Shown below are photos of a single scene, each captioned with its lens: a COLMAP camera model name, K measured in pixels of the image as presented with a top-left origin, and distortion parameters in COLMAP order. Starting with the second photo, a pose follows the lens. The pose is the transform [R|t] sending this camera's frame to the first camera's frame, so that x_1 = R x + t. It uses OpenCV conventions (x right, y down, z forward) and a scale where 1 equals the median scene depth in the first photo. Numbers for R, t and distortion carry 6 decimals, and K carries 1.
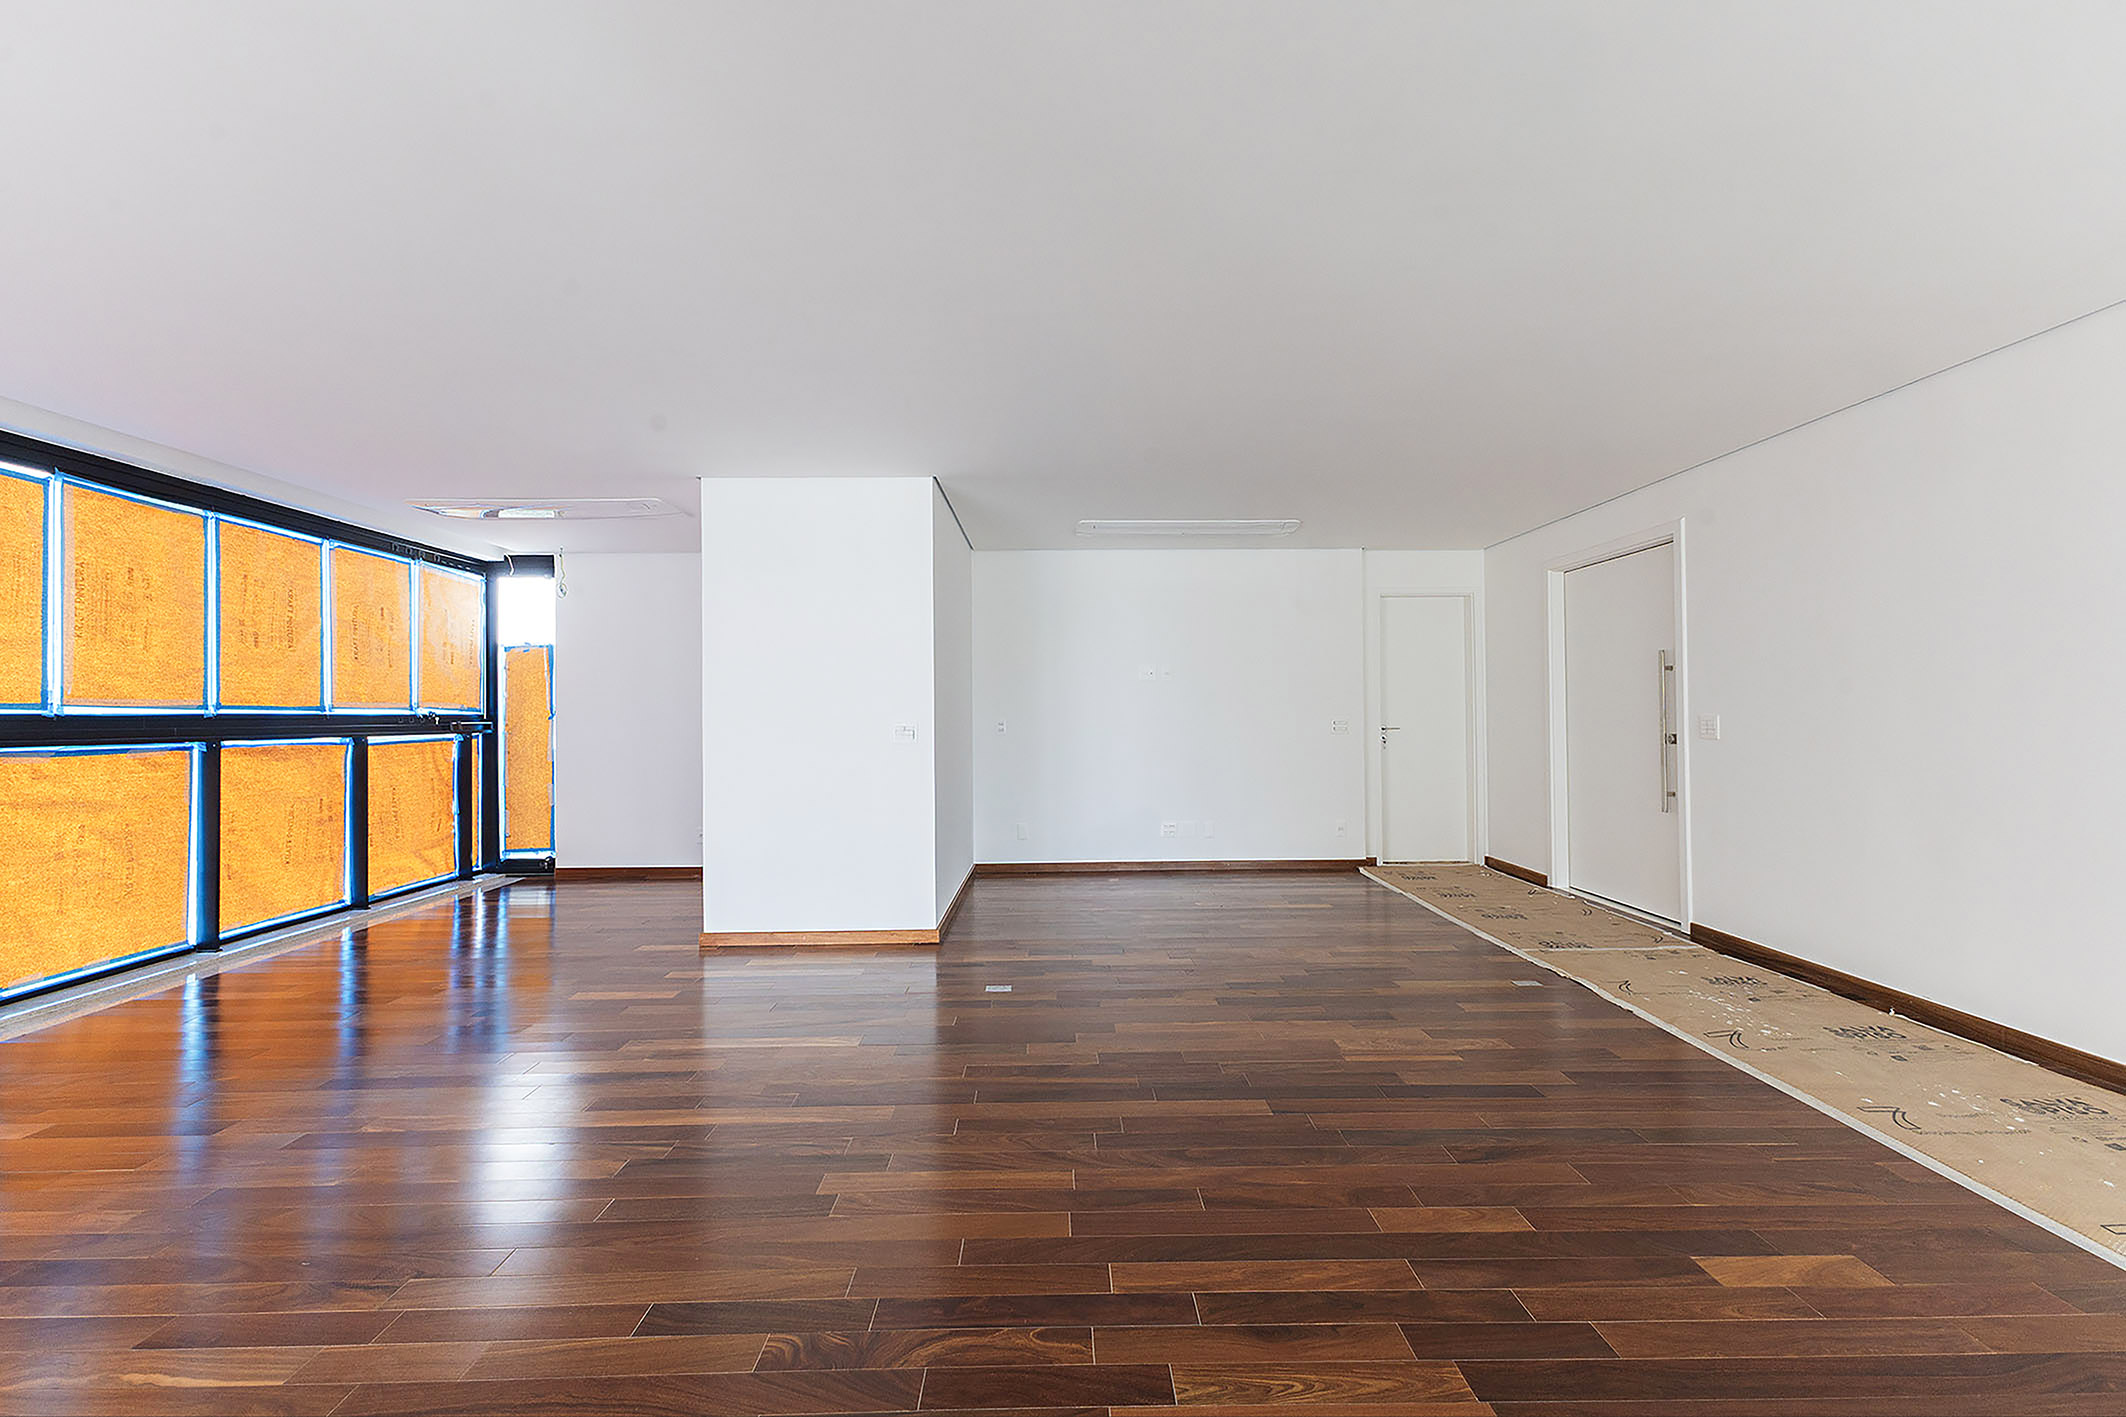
lens RADIAL K [[917.0, 0, 1074.8], [0, 917.0, 702.9], [0, 0, 1]] dist [0.015724, -0.013393]
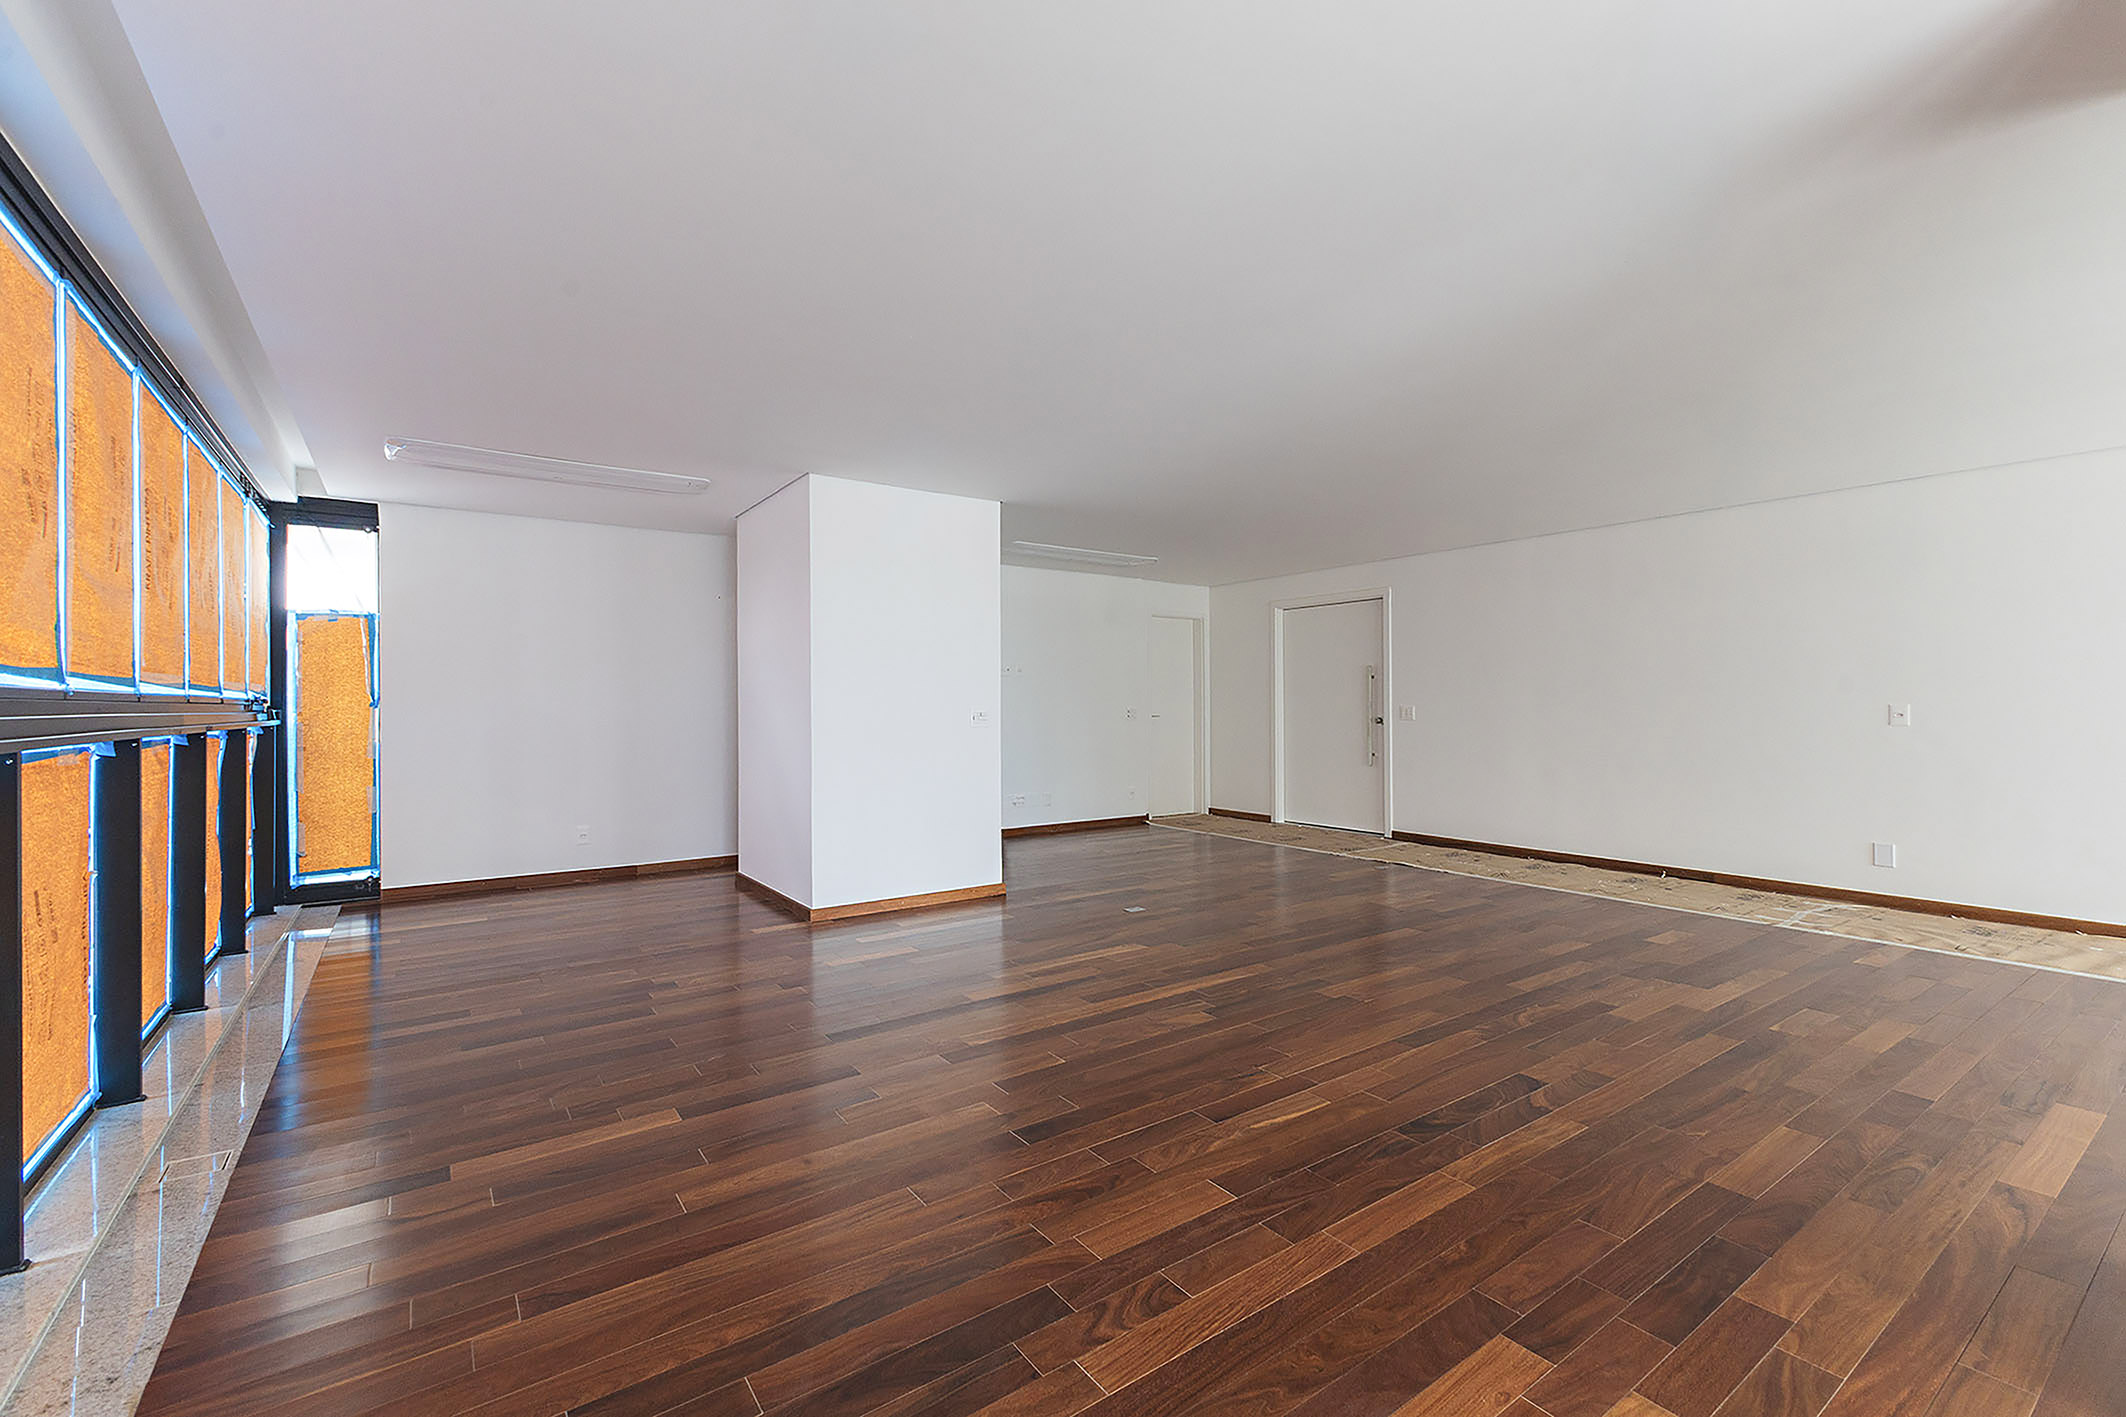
lens RADIAL K [[917.0, 0, 1074.8], [0, 917.0, 702.9], [0, 0, 1]] dist [0.015724, -0.013393]
pose [[0.821966, 0.005130, 0.569514, -0.524135], [-0.009199, 0.999949, 0.004270, 0.004962], [-0.569462, -0.008749, 0.821971, -0.019829]]
